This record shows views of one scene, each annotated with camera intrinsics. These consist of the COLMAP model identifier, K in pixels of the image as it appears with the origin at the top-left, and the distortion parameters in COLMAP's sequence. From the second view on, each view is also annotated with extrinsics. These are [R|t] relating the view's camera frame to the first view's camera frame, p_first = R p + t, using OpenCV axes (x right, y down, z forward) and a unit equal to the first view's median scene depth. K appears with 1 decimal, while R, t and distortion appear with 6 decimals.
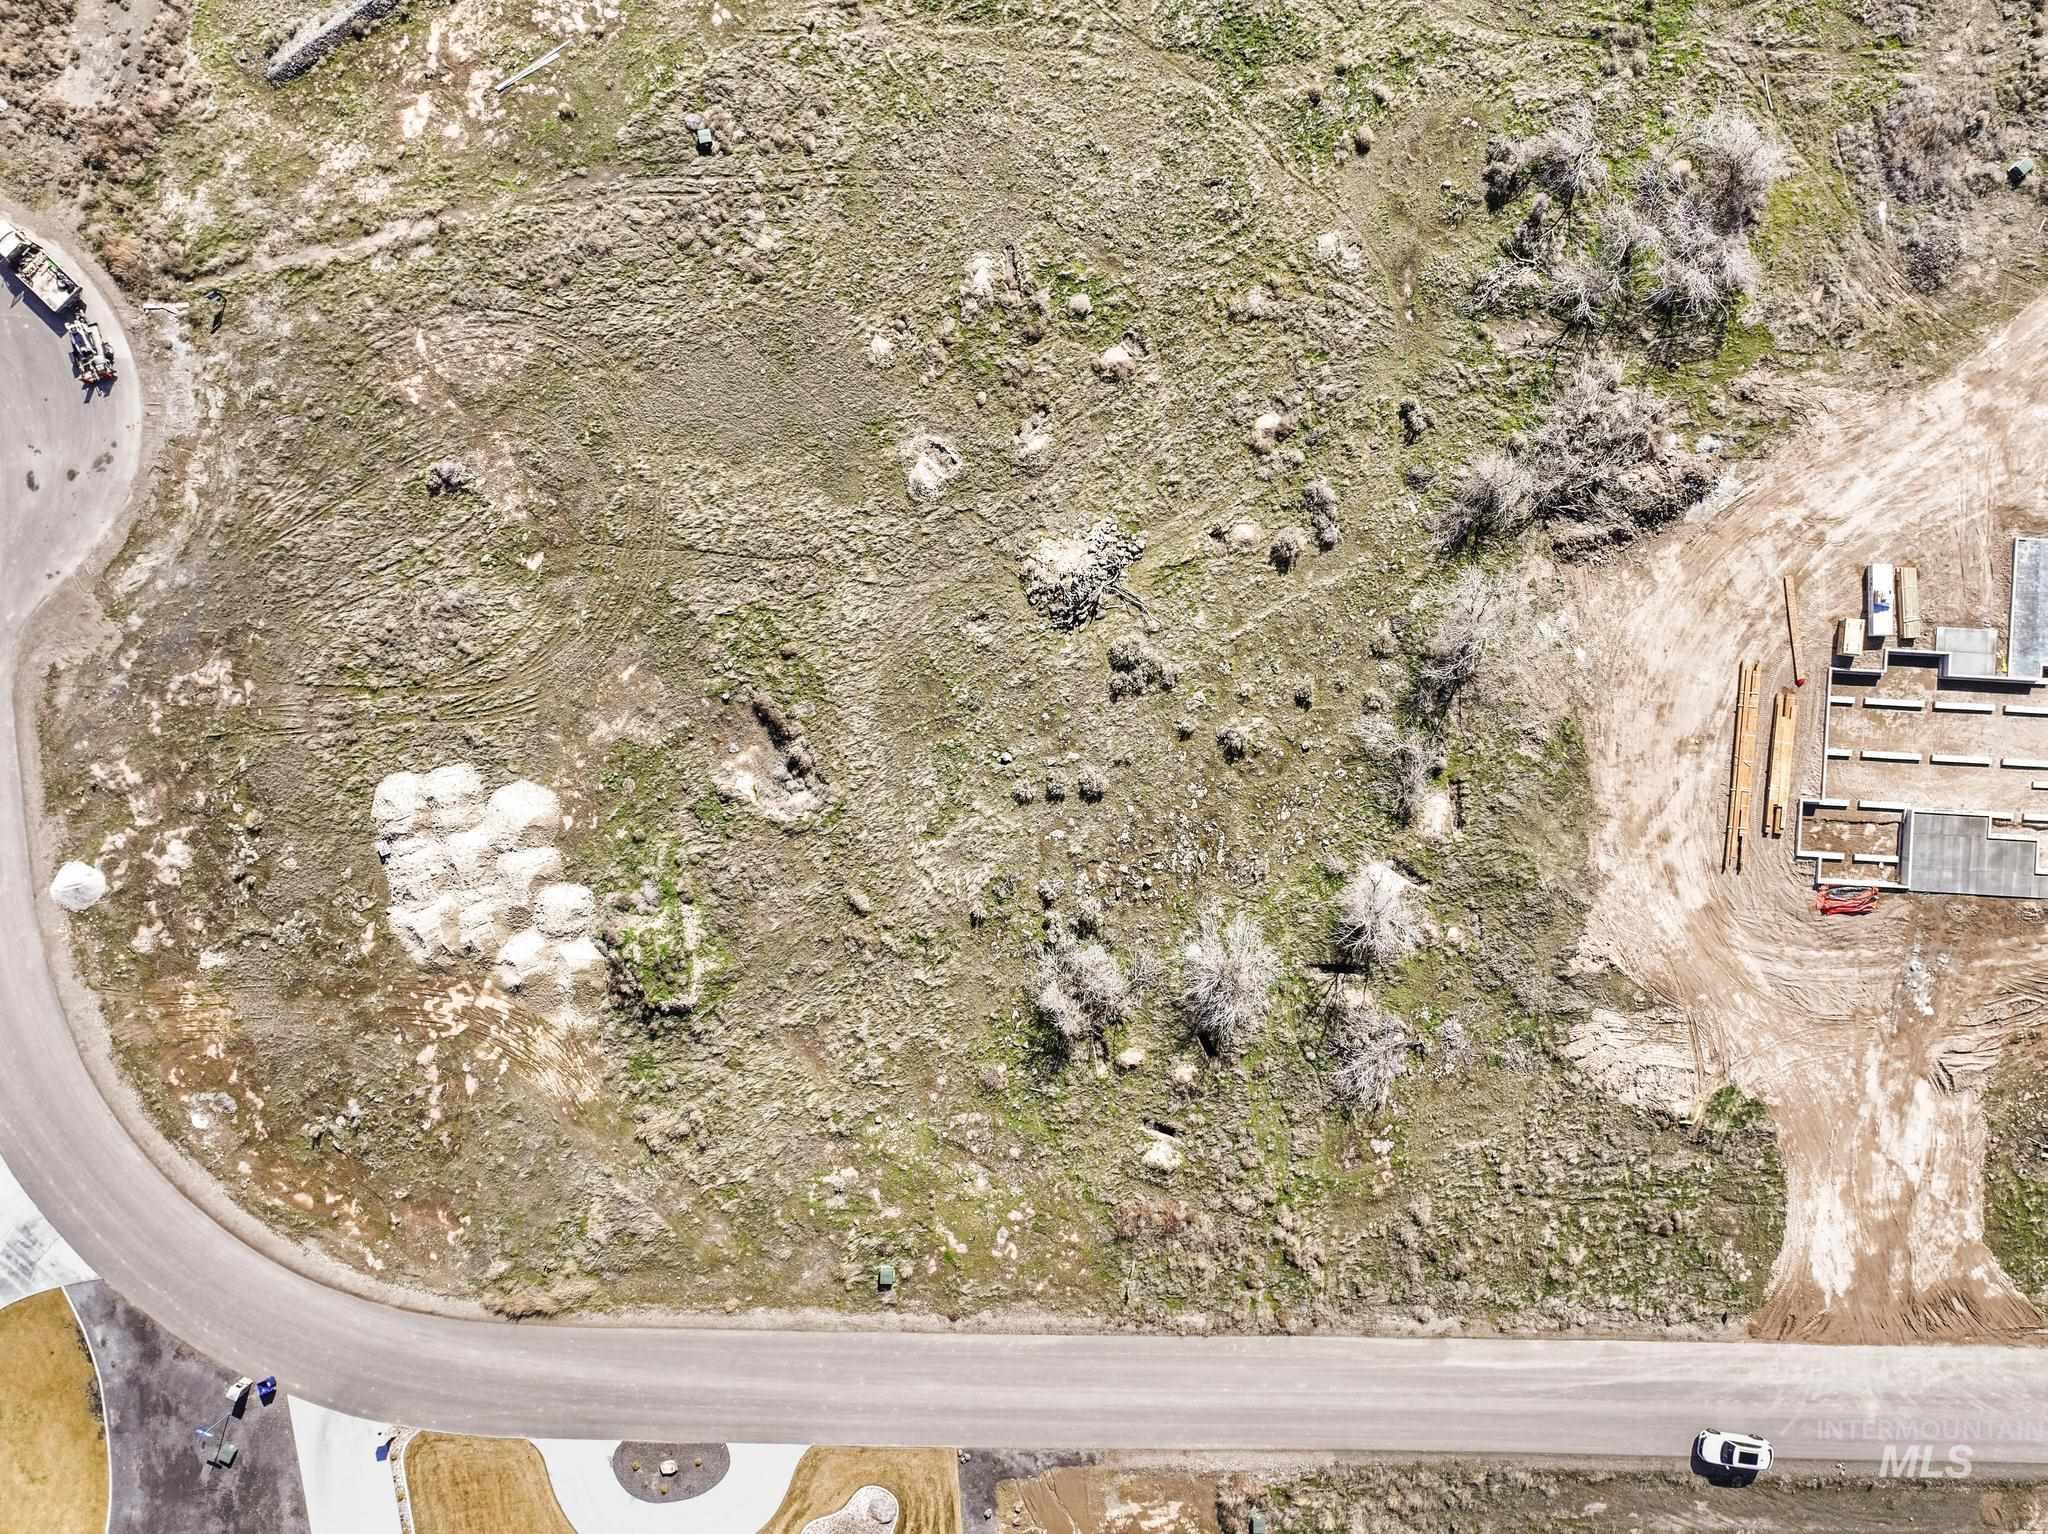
lens RADIAL K [[1466.5, 0, 1024.0], [0, 1466.5, 767.0], [0, 0, 1]] dist [-0.001434, 0.018413]
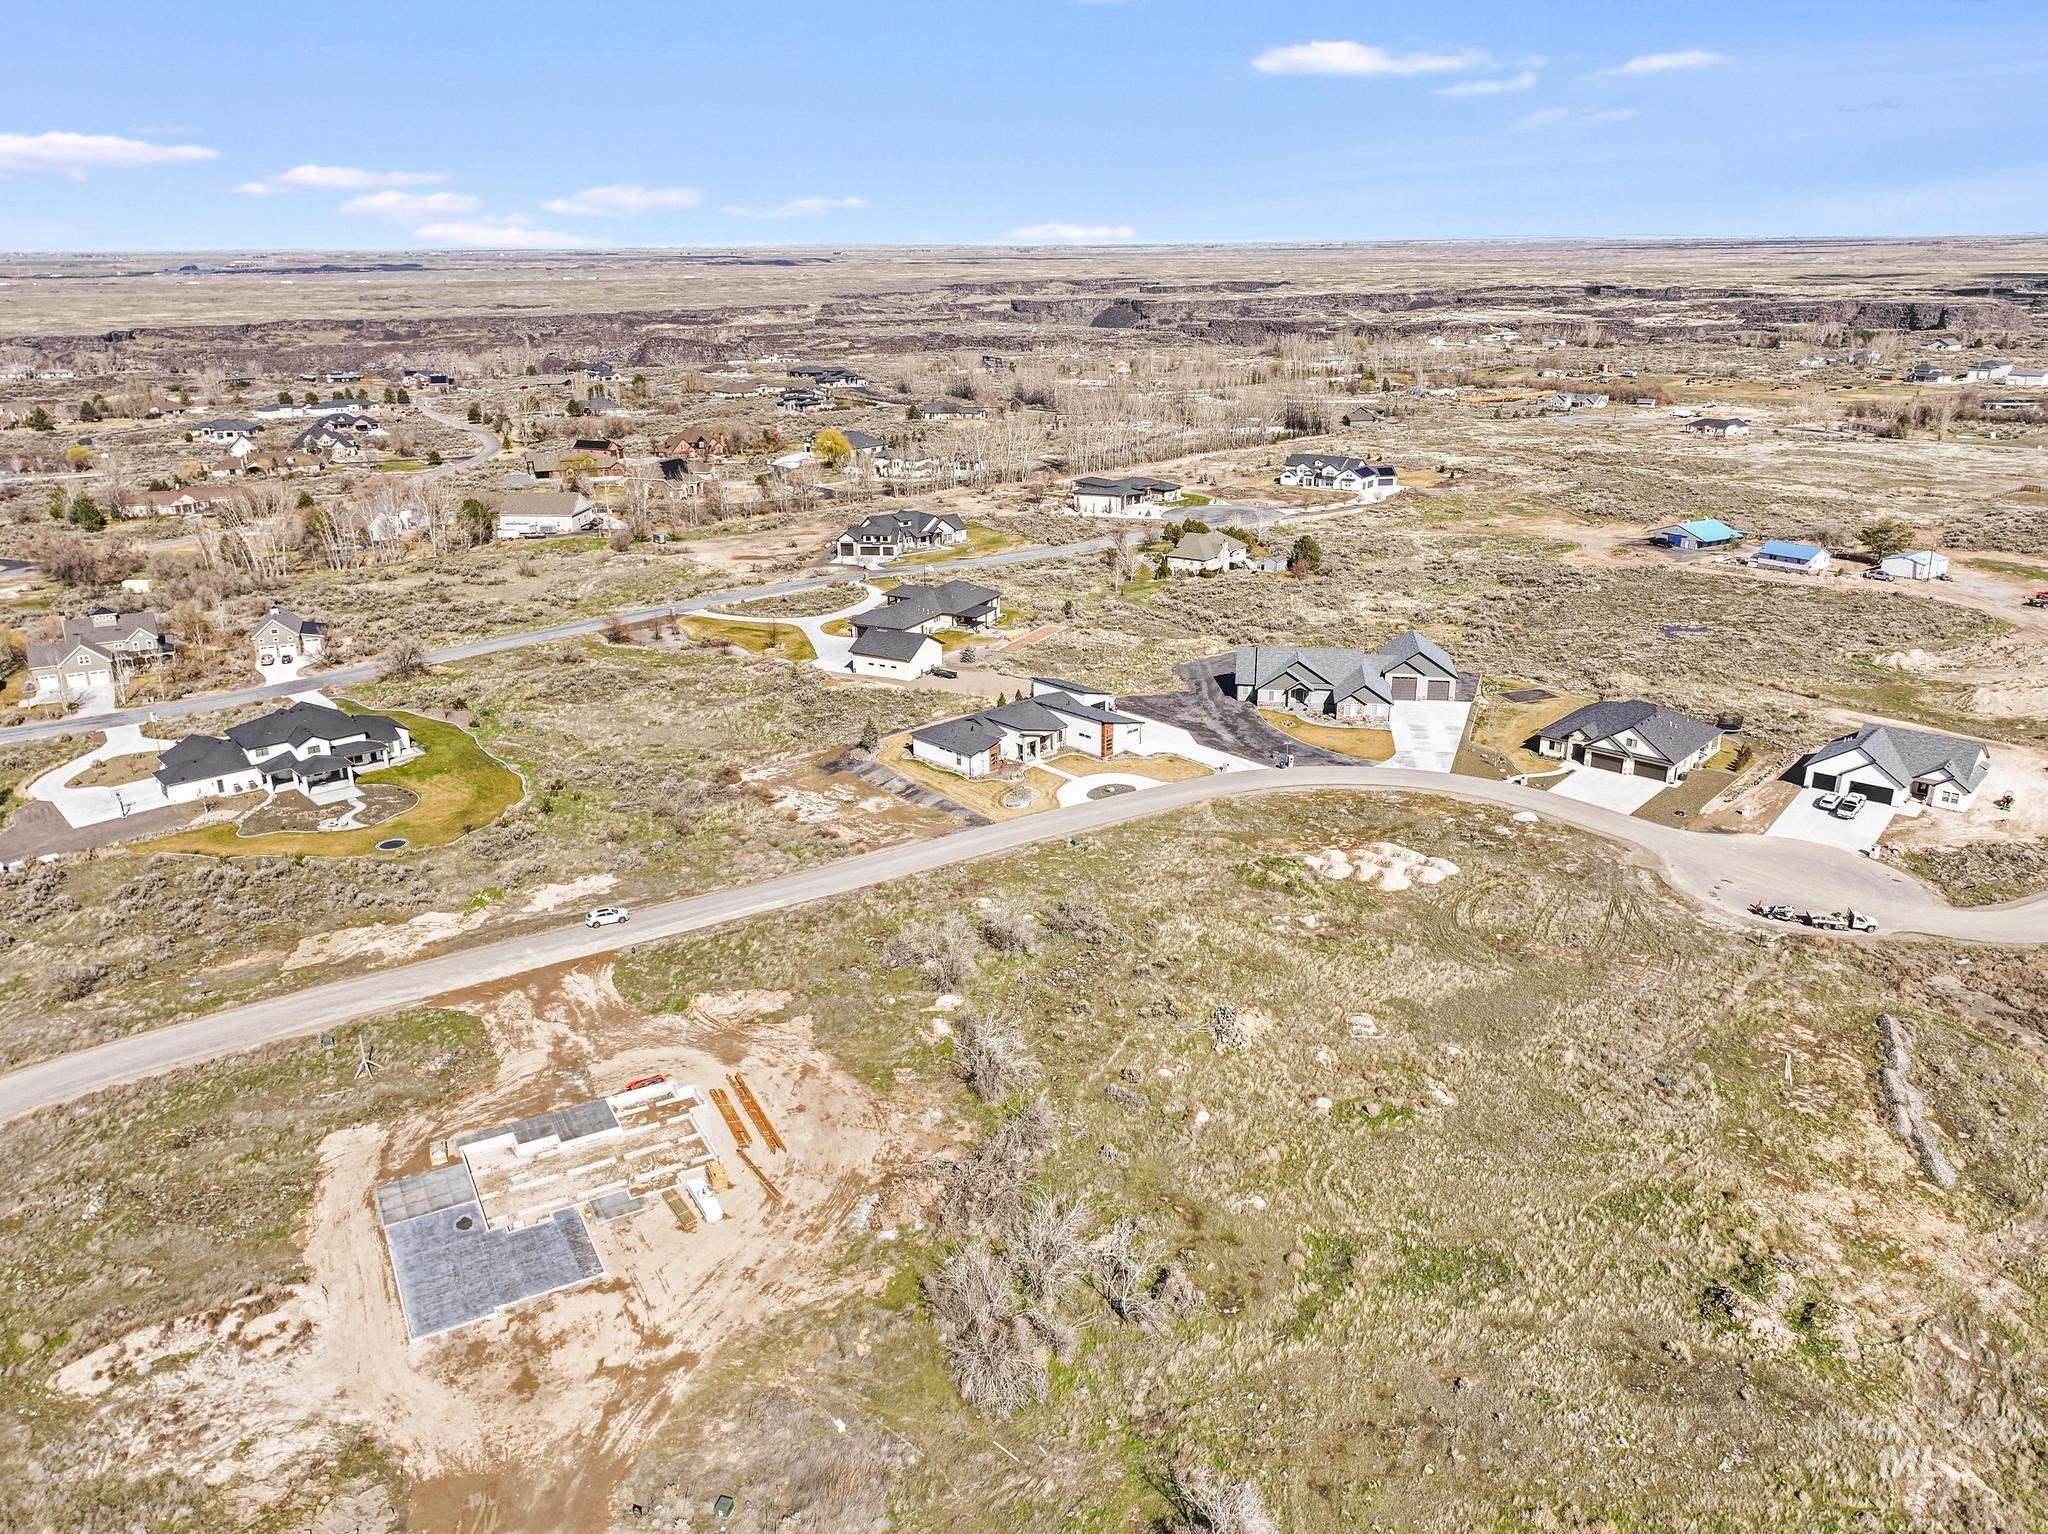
lens RADIAL K [[1478.5, 0, 1034.3], [0, 1478.5, 766.8], [0, 0, 1]] dist [0.002309, 0.012391]
pose [[-0.841624, 0.178263, -0.509795, 0.909187], [-0.540027, -0.266798, 0.798242, -1.124341], [0.006285, 0.947122, 0.320811, 0.288249]]
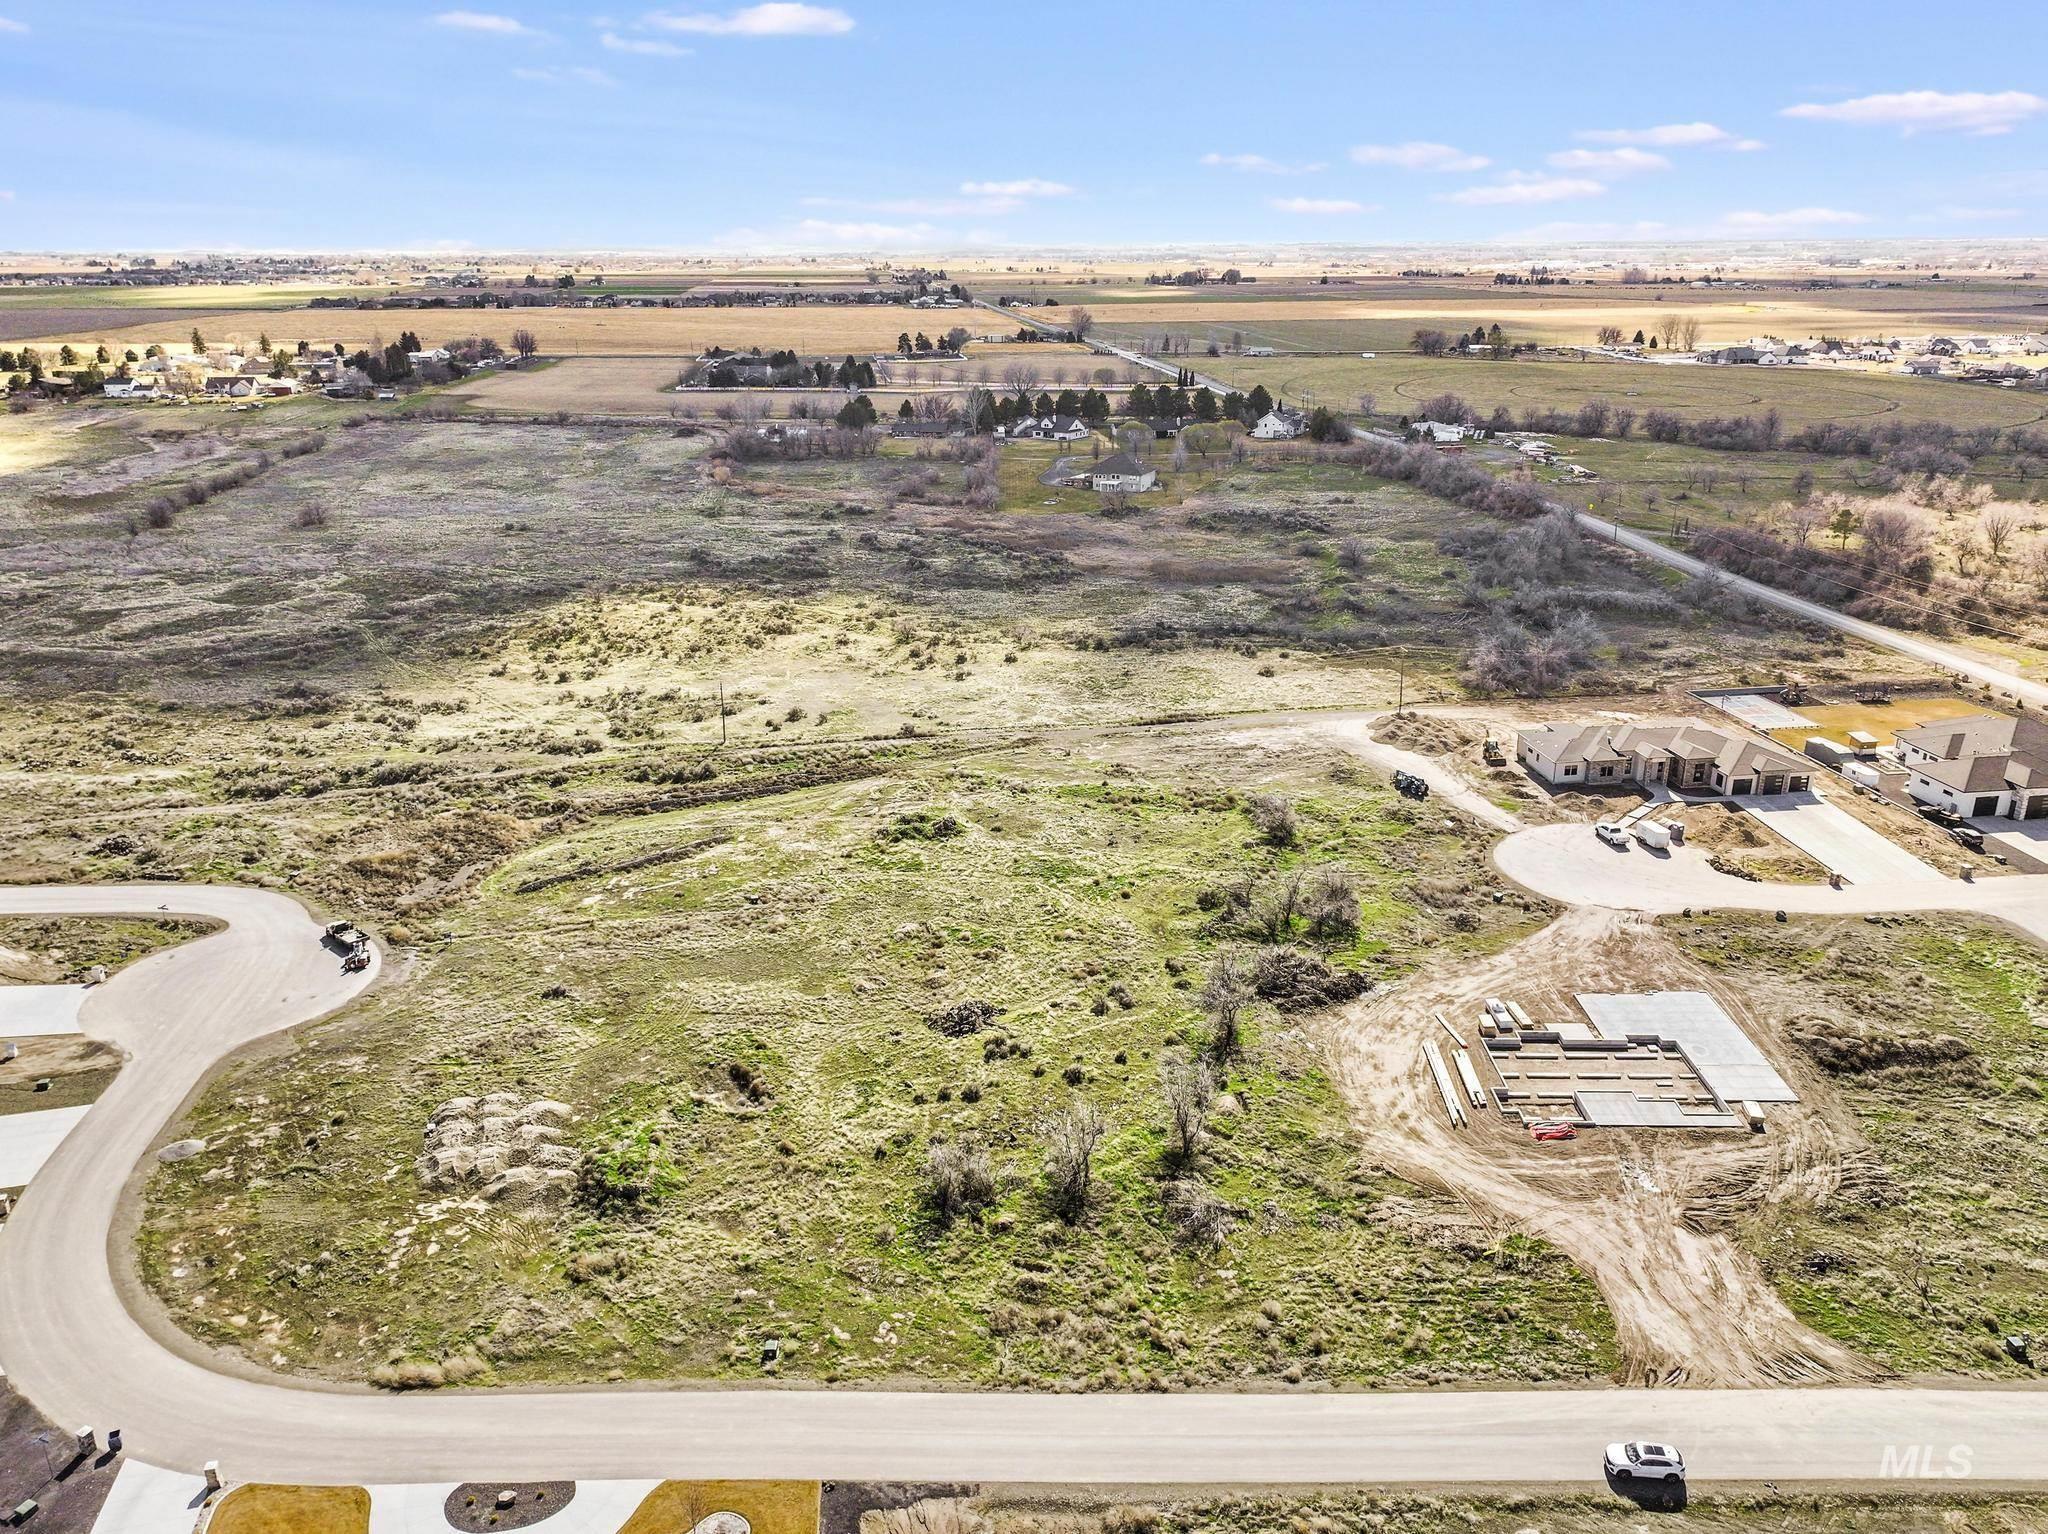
lens RADIAL K [[1462.4, 0, 1035.8], [0, 1462.4, 764.6], [0, 0, 1]] dist [0.007454, -0.007431]
pose [[0.999318, -0.021447, 0.030060, 0.072454], [0.035544, 0.337974, -0.940484, 1.188502], [0.010011, 0.940911, 0.338506, 0.253252]]
